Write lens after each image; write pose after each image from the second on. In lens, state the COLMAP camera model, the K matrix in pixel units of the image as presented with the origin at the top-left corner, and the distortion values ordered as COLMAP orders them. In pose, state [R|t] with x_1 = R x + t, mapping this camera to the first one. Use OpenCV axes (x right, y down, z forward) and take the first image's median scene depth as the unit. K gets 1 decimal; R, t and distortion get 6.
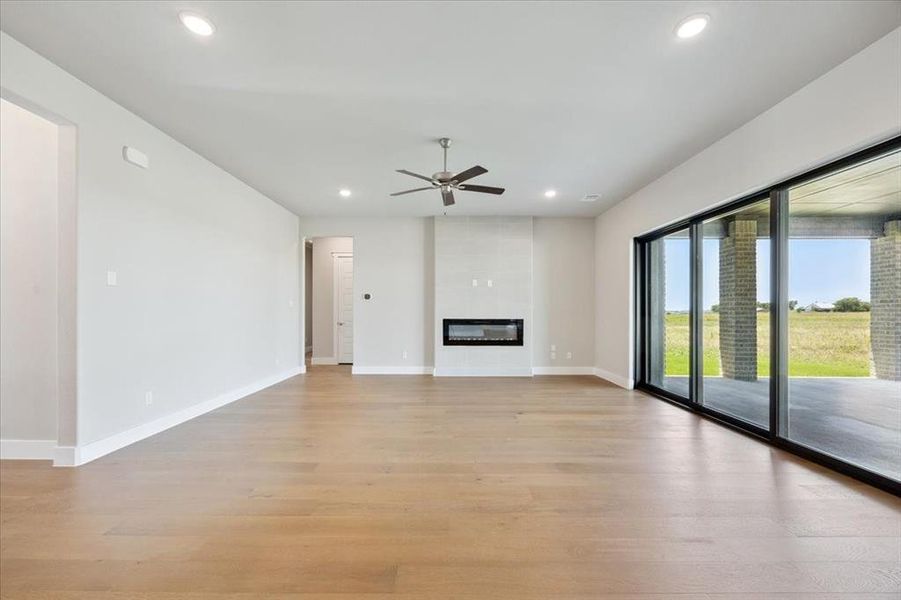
lens RADIAL K [[346.2, 0, 448.9], [0, 346.2, 309.3], [0, 0, 1]] dist [-0.001777, 0.000351]
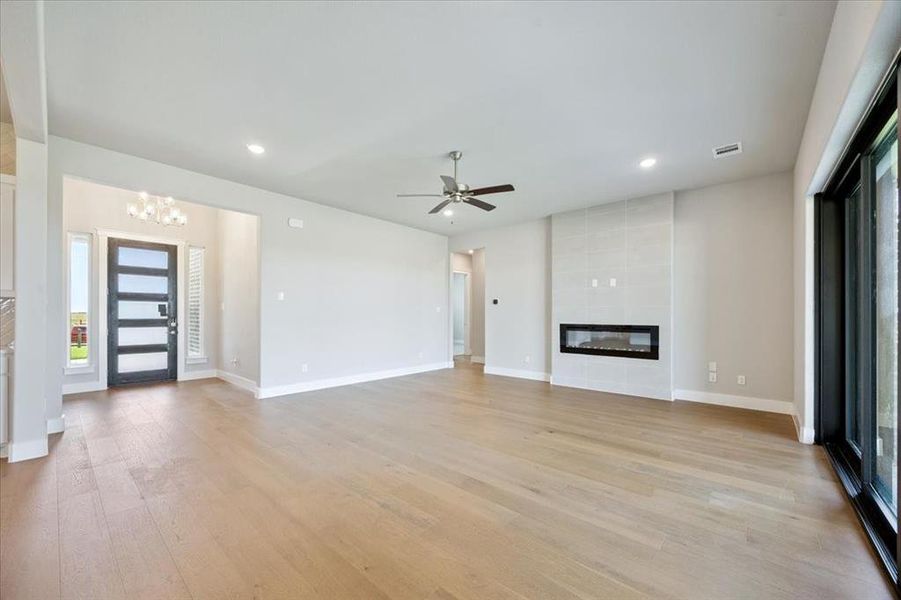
lens RADIAL K [[346.2, 0, 455.4], [0, 346.2, 312.5], [0, 0, 1]] dist [-0.001777, 0.000351]
pose [[0.760830, -0.004904, -0.648932, 0.372334], [0.001677, 0.999983, -0.005591, 0.002149], [0.648949, 0.003166, 0.760826, 0.110346]]
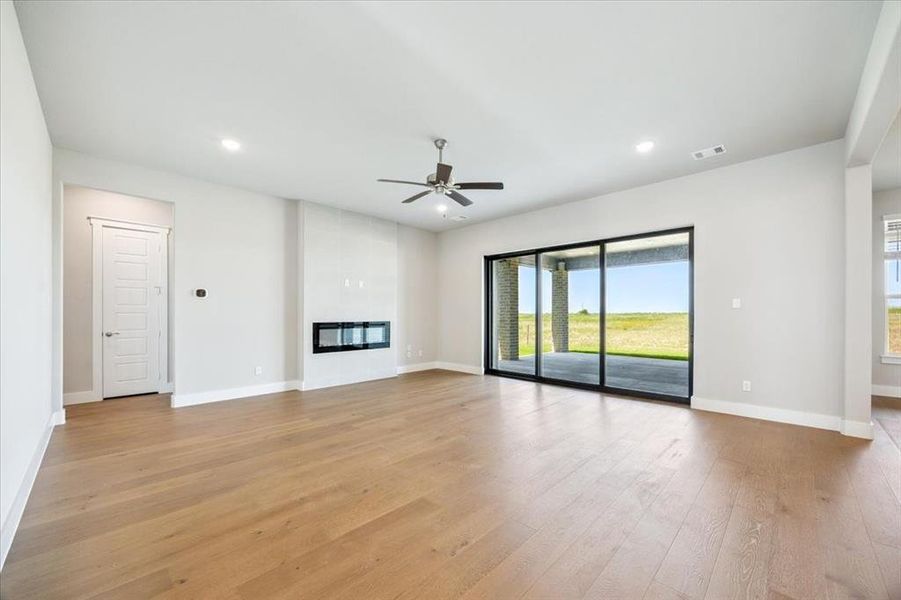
lens RADIAL K [[346.2, 0, 447.9], [0, 346.2, 312.1], [0, 0, 1]] dist [-0.001777, 0.000351]
pose [[0.707364, 0.001393, 0.706848, -0.386200], [-0.002537, 0.999997, 0.000568, 0.000128], [-0.706845, -0.002196, 0.707366, 0.157099]]
